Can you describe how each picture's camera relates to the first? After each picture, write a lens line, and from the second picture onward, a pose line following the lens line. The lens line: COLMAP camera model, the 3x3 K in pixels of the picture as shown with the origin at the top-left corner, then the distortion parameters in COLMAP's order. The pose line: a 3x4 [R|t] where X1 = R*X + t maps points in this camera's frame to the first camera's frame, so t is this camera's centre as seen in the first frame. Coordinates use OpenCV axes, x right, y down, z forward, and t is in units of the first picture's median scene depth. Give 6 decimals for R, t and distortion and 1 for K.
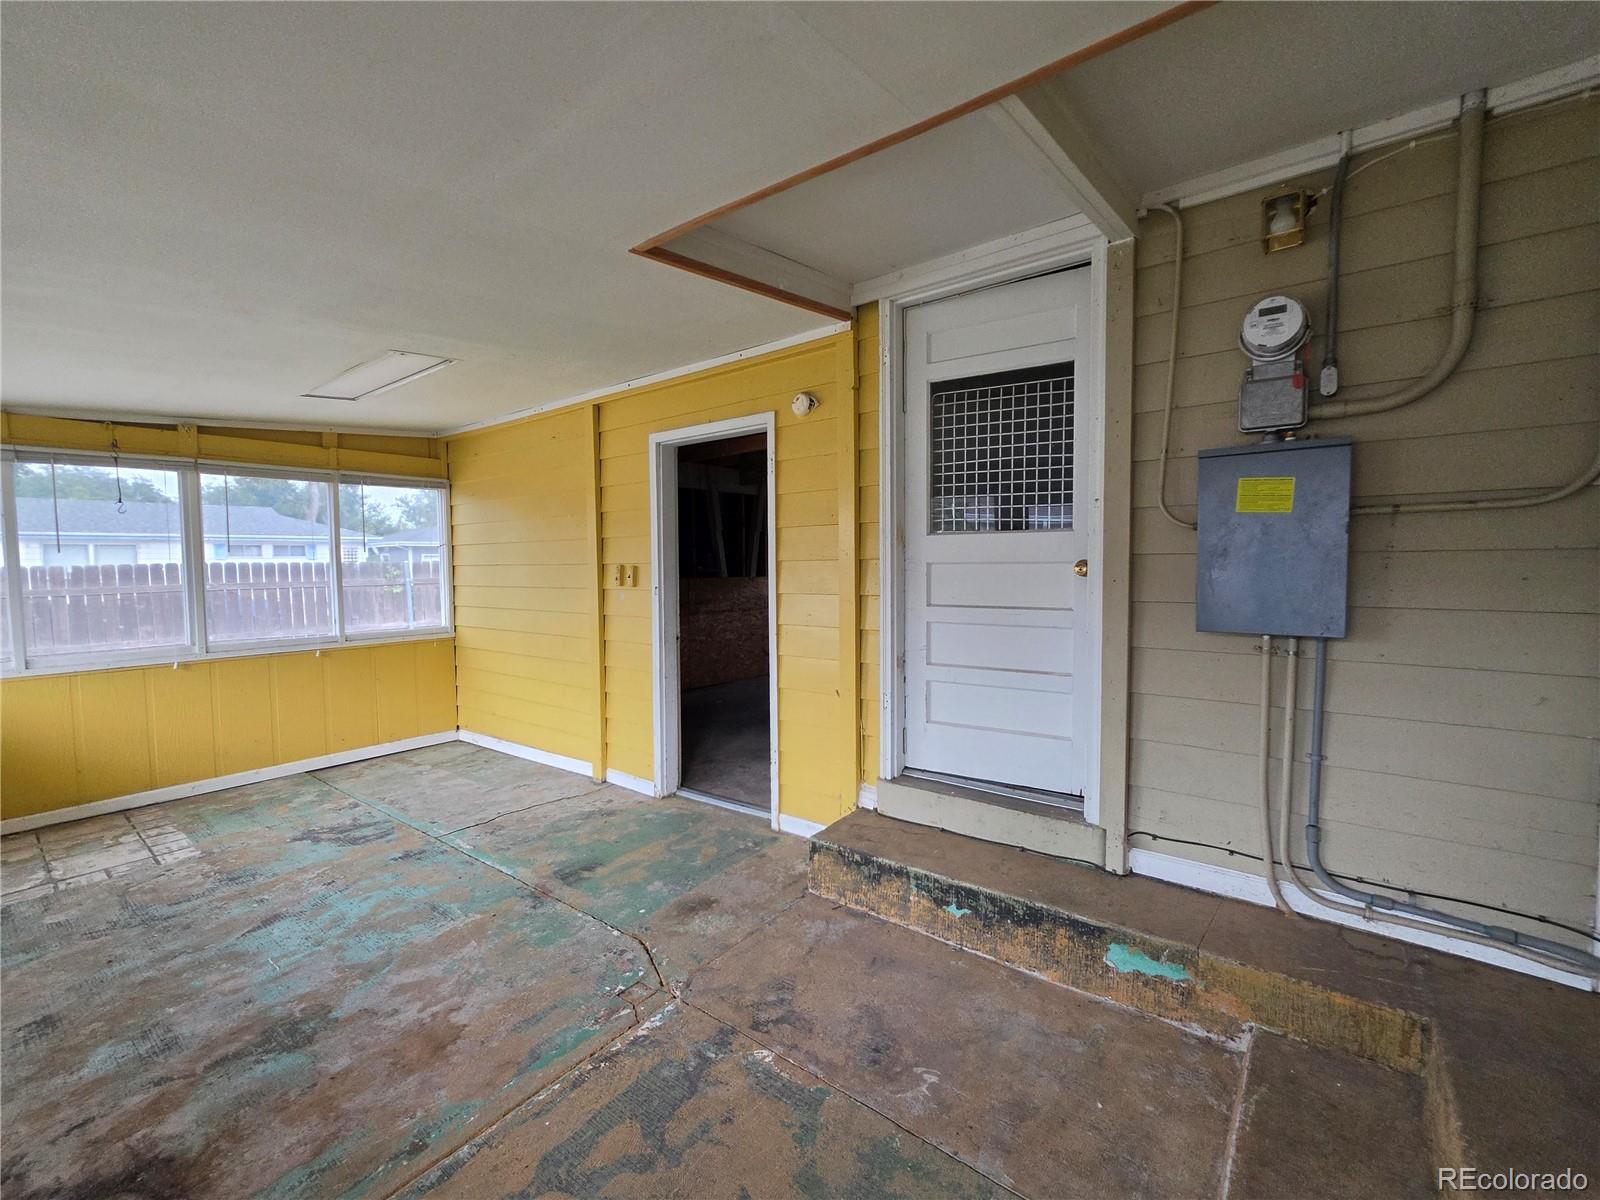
lens RADIAL K [[645.5, 0, 777.8], [0, 645.5, 601.9], [0, 0, 1]] dist [-0.002639, 0.000656]
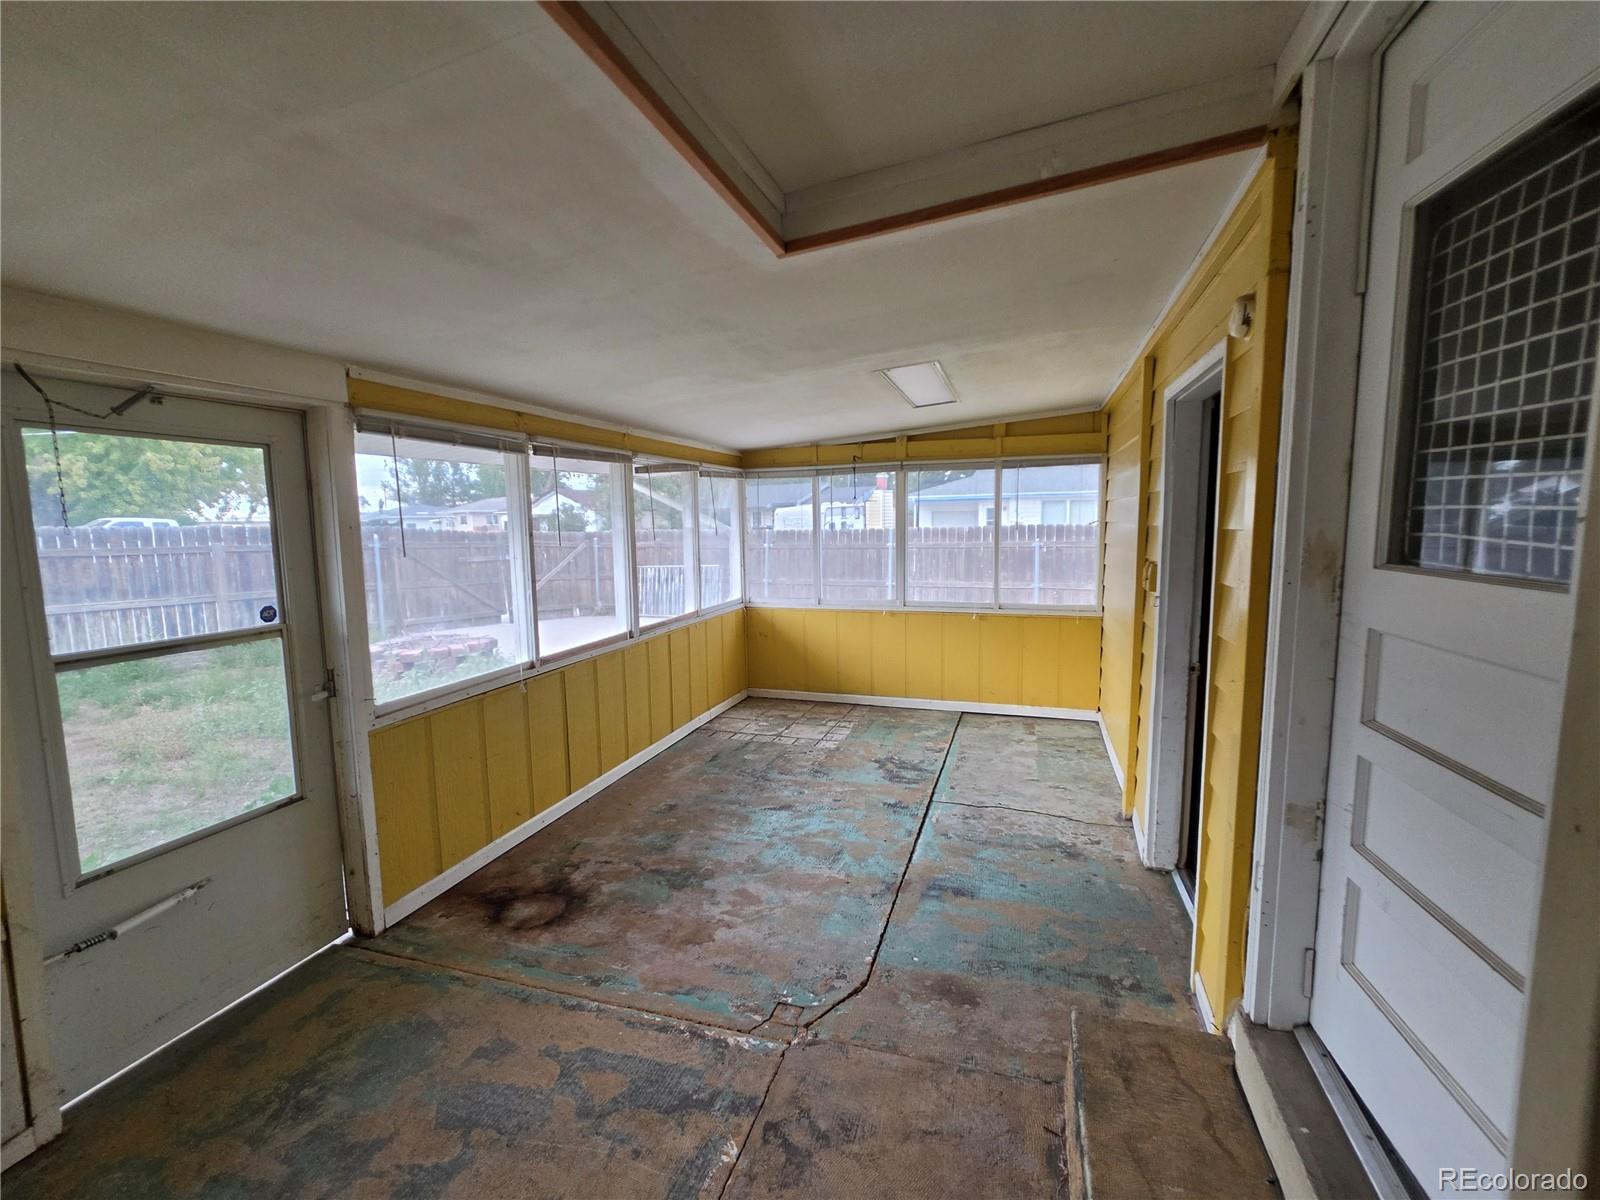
lens RADIAL K [[664.6, 0, 827.5], [0, 664.6, 598.5], [0, 0, 1]] dist [-0.003304, 0.000532]
pose [[0.398606, 0.111994, -0.910258, 0.396745], [-0.051485, 0.993683, 0.099713, -0.084864], [0.915676, 0.007118, 0.401855, 0.372191]]
